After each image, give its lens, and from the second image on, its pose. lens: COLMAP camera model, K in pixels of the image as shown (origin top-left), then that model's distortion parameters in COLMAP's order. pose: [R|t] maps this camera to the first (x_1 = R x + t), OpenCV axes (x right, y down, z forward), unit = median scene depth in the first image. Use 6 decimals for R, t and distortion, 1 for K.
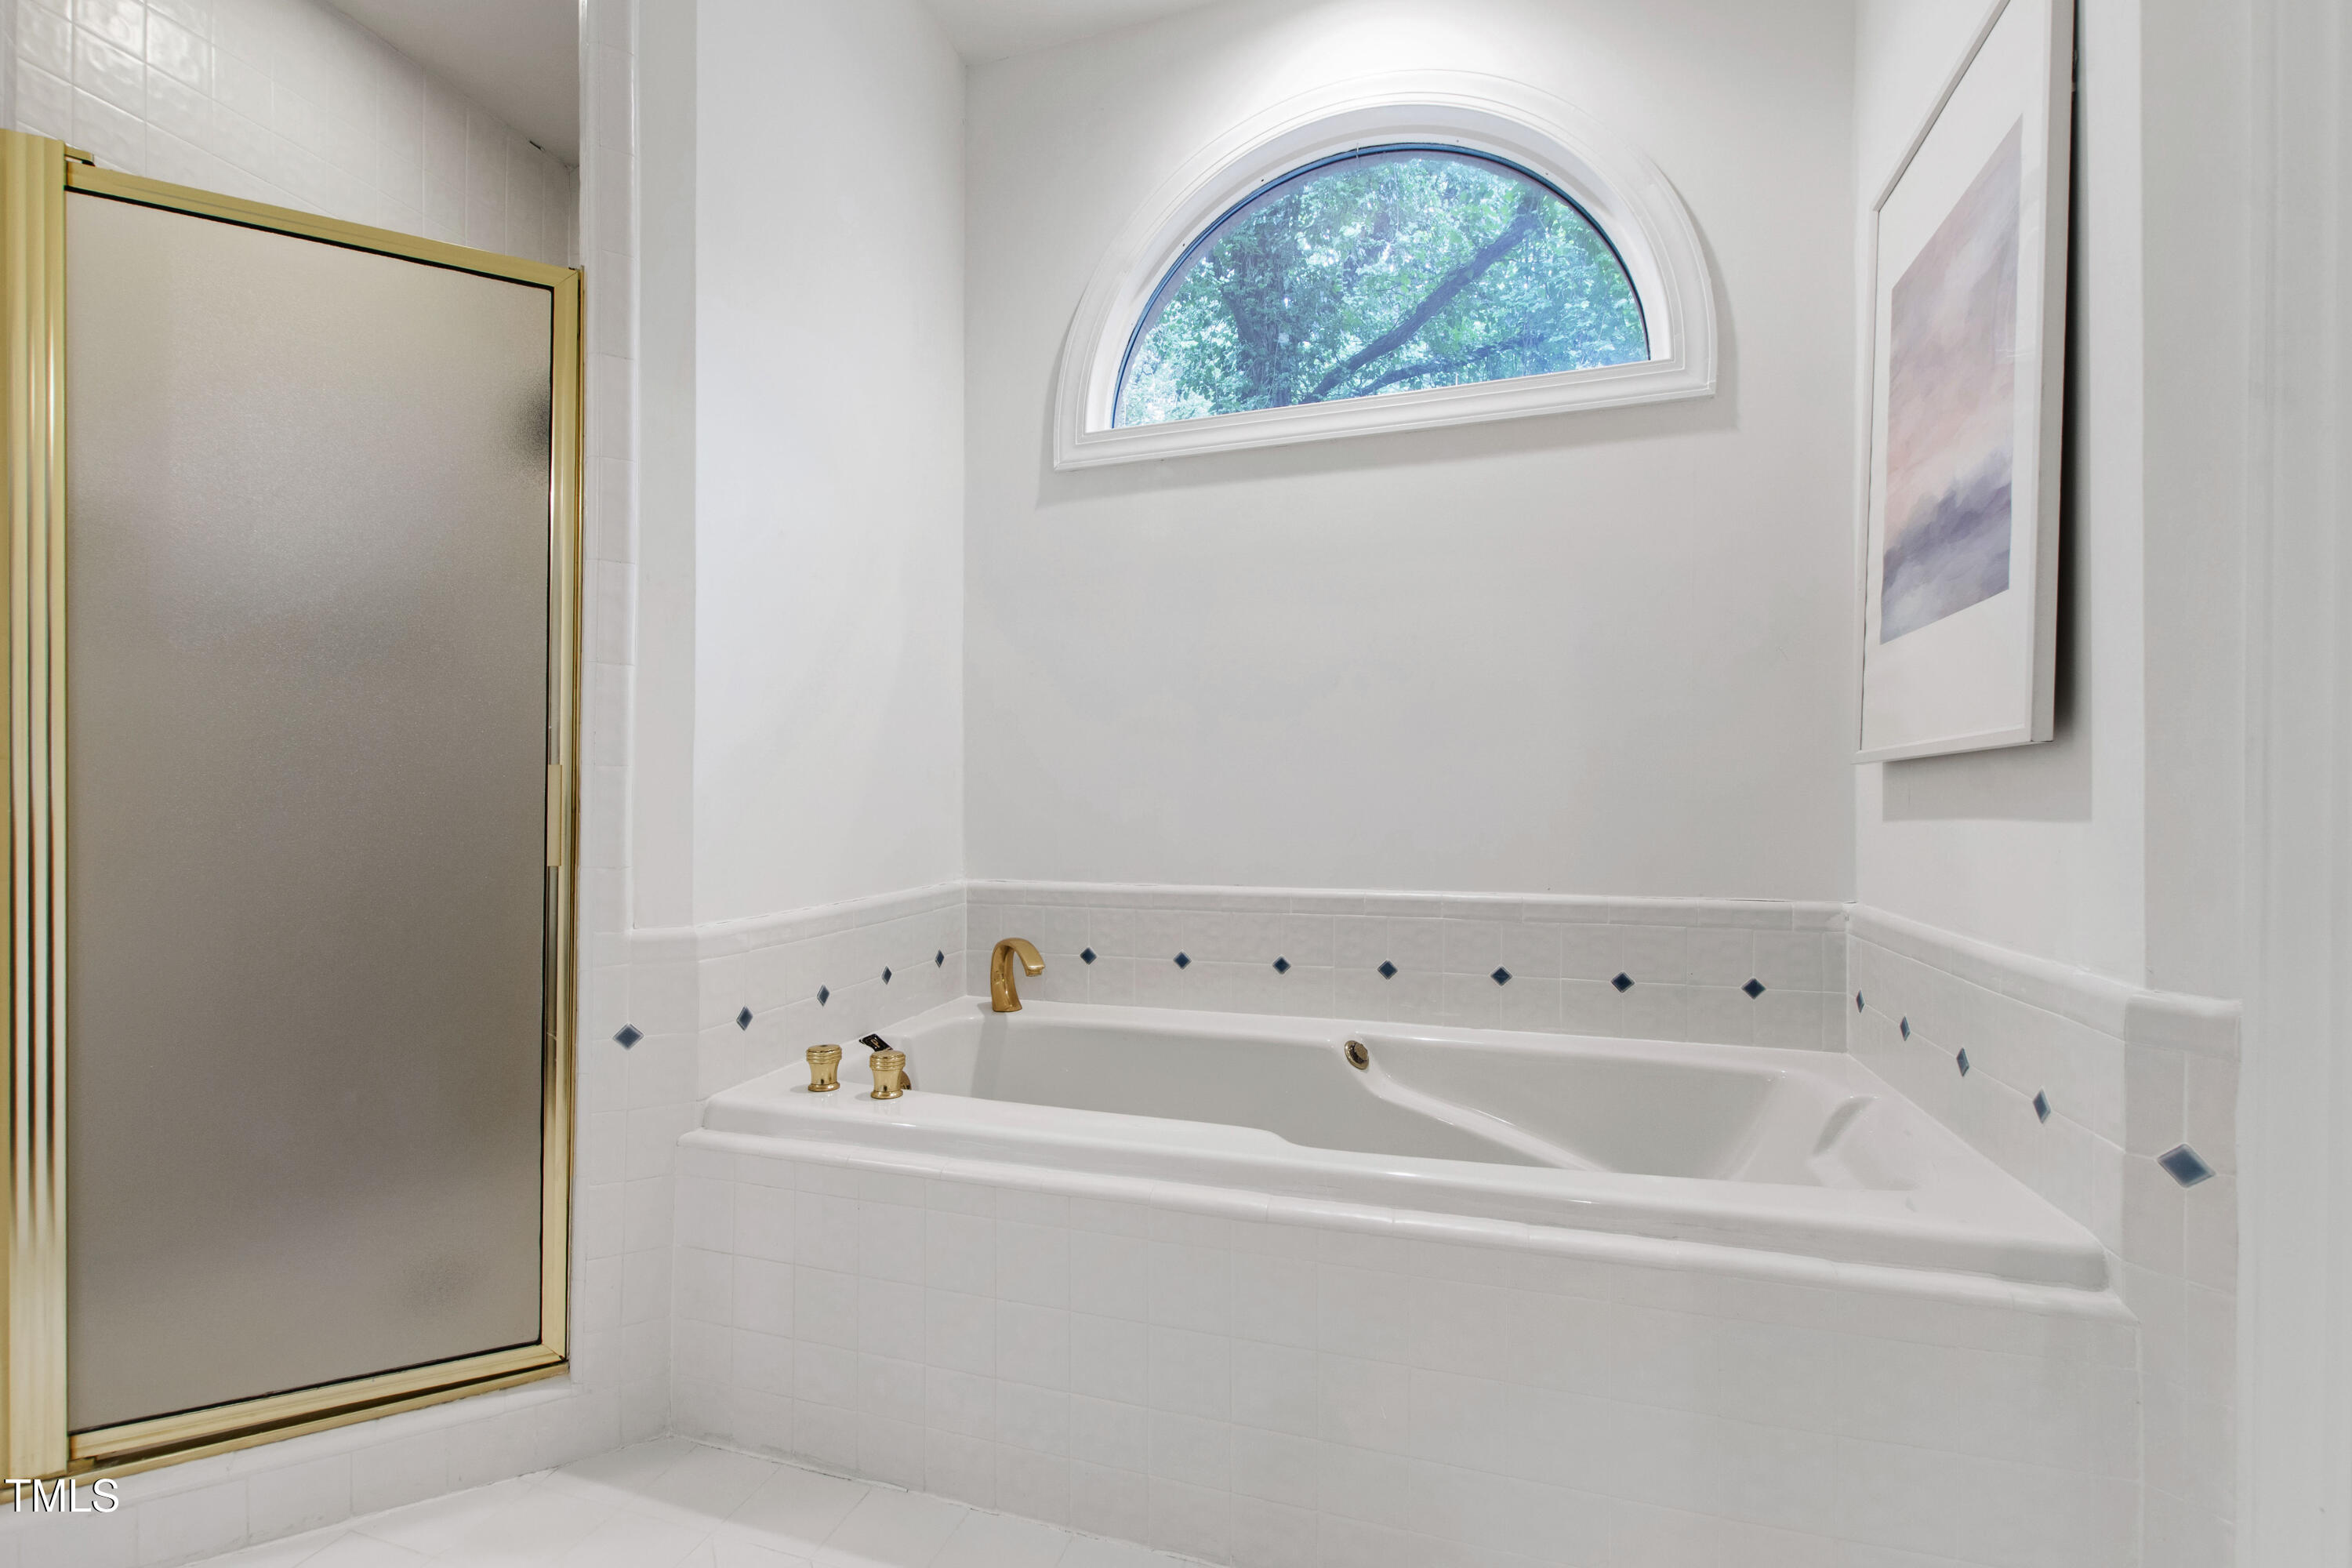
lens RADIAL K [[1067.7, 0, 1176.0], [0, 1067.7, 784.0], [0, 0, 1]] dist [0.004936, -0.004796]
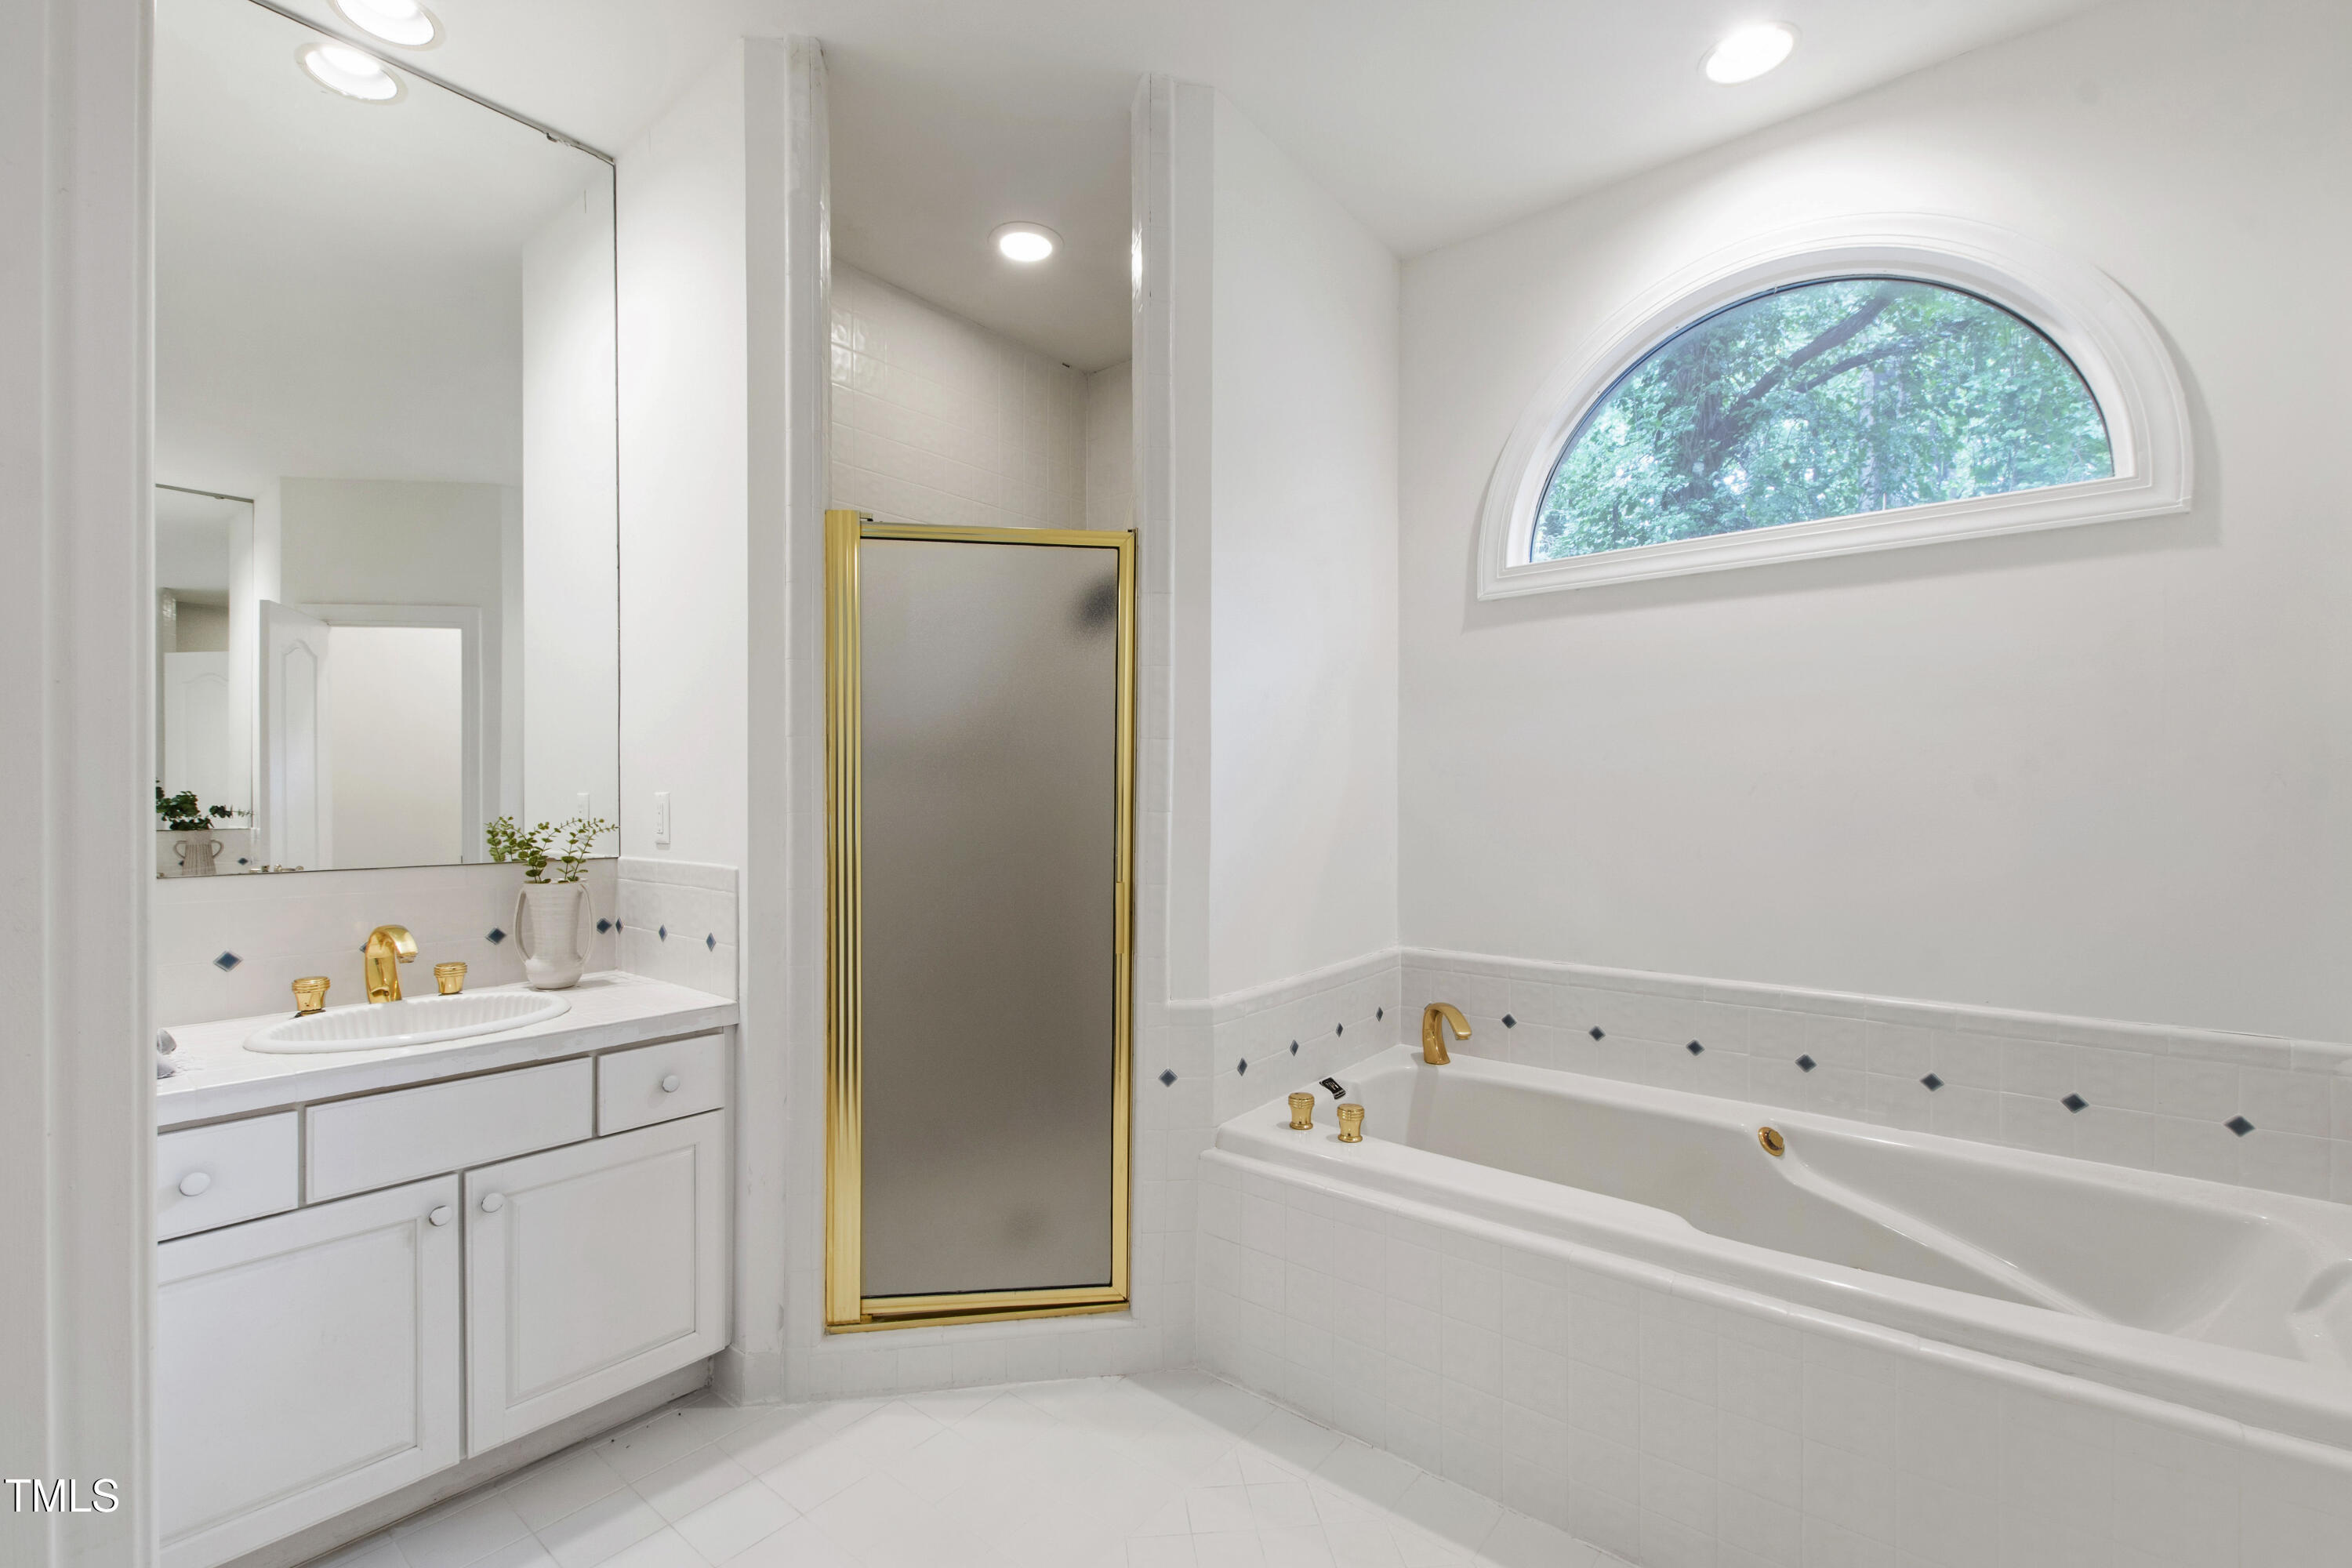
lens RADIAL K [[1067.7, 0, 1176.0], [0, 1067.7, 784.0], [0, 0, 1]] dist [0.004936, -0.004796]
pose [[0.931970, -0.000079, -0.362534, 0.000313], [0.005504, 0.999888, 0.013931, -0.135256], [0.362492, -0.014978, 0.931866, -0.233539]]
